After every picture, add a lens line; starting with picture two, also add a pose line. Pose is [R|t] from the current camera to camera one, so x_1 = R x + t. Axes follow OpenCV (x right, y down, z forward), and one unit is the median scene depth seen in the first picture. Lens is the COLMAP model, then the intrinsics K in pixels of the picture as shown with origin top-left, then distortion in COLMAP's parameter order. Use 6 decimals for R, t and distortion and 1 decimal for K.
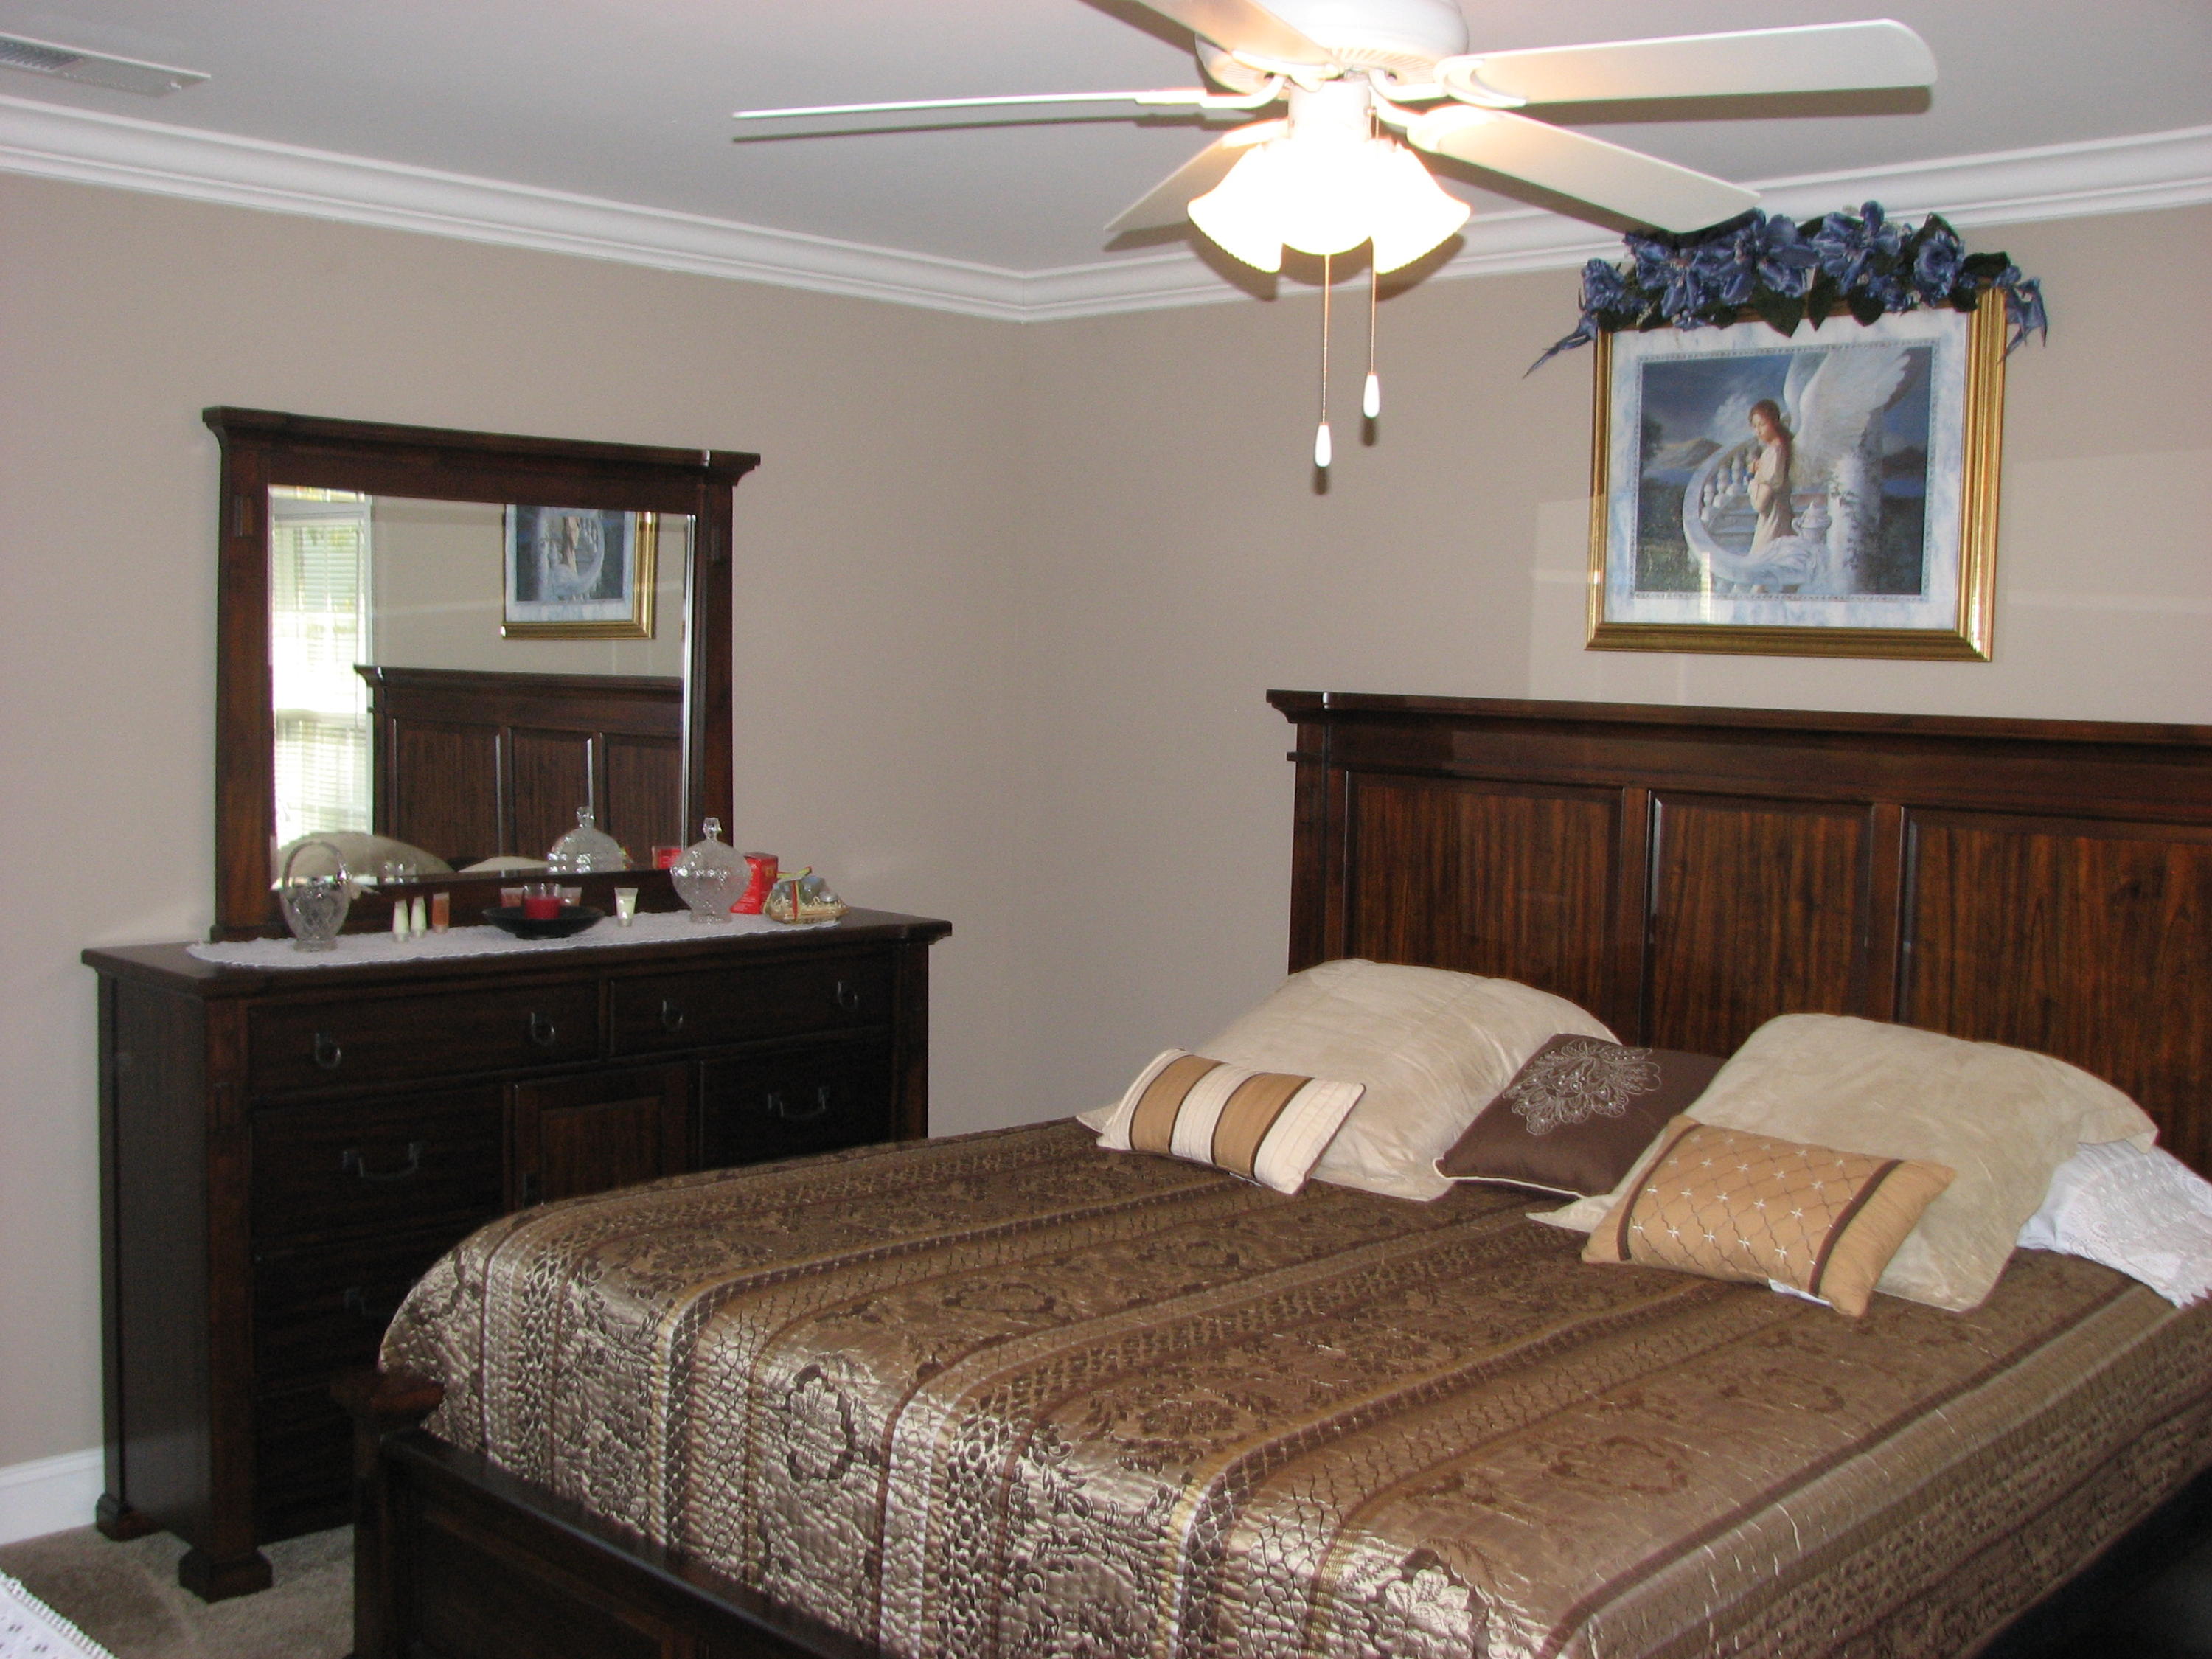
lens RADIAL K [[2422.6, 0, 1031.8], [0, 2422.6, 827.1], [0, 0, 1]] dist [-0.118708, 0.000000]
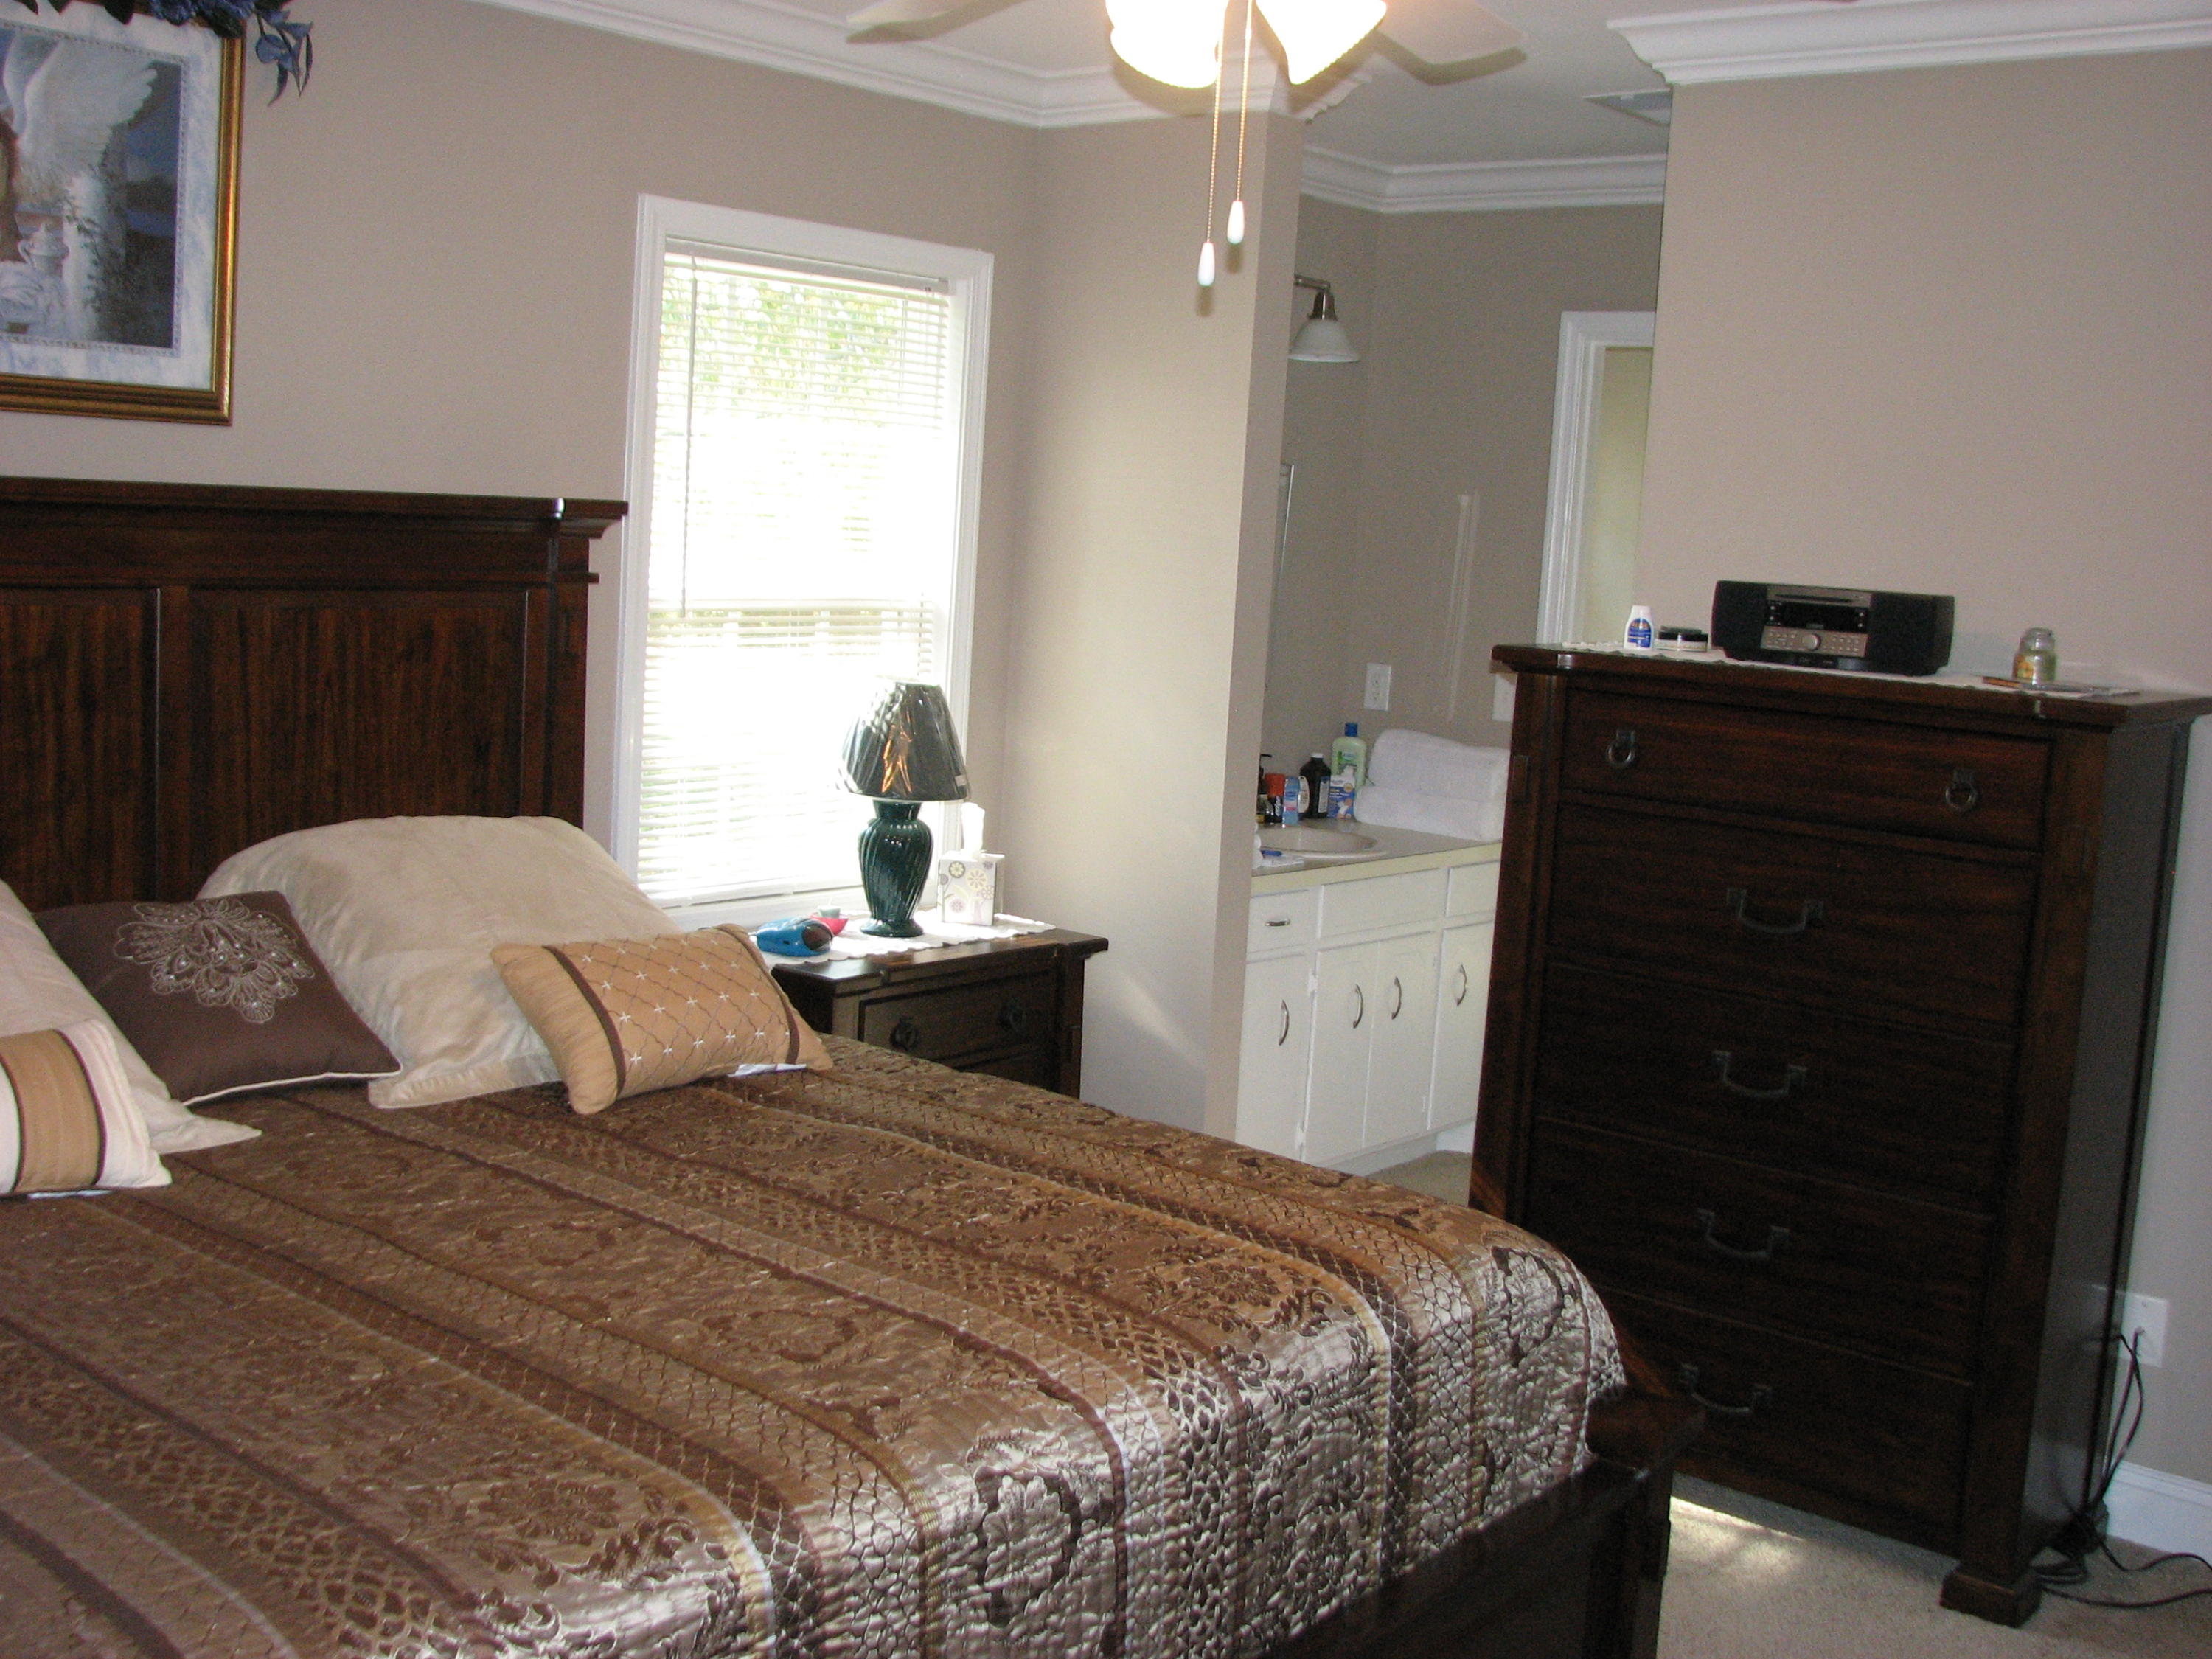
lens RADIAL K [[2422.6, 0, 1103.8], [0, 2422.6, 832.7], [0, 0, 1]] dist [-0.118708, 0.000000]
pose [[-0.093753, -0.158632, 0.982876, -0.585848], [0.007517, 0.987084, 0.160028, -0.060622], [-0.995567, 0.022391, -0.091349, 0.778452]]
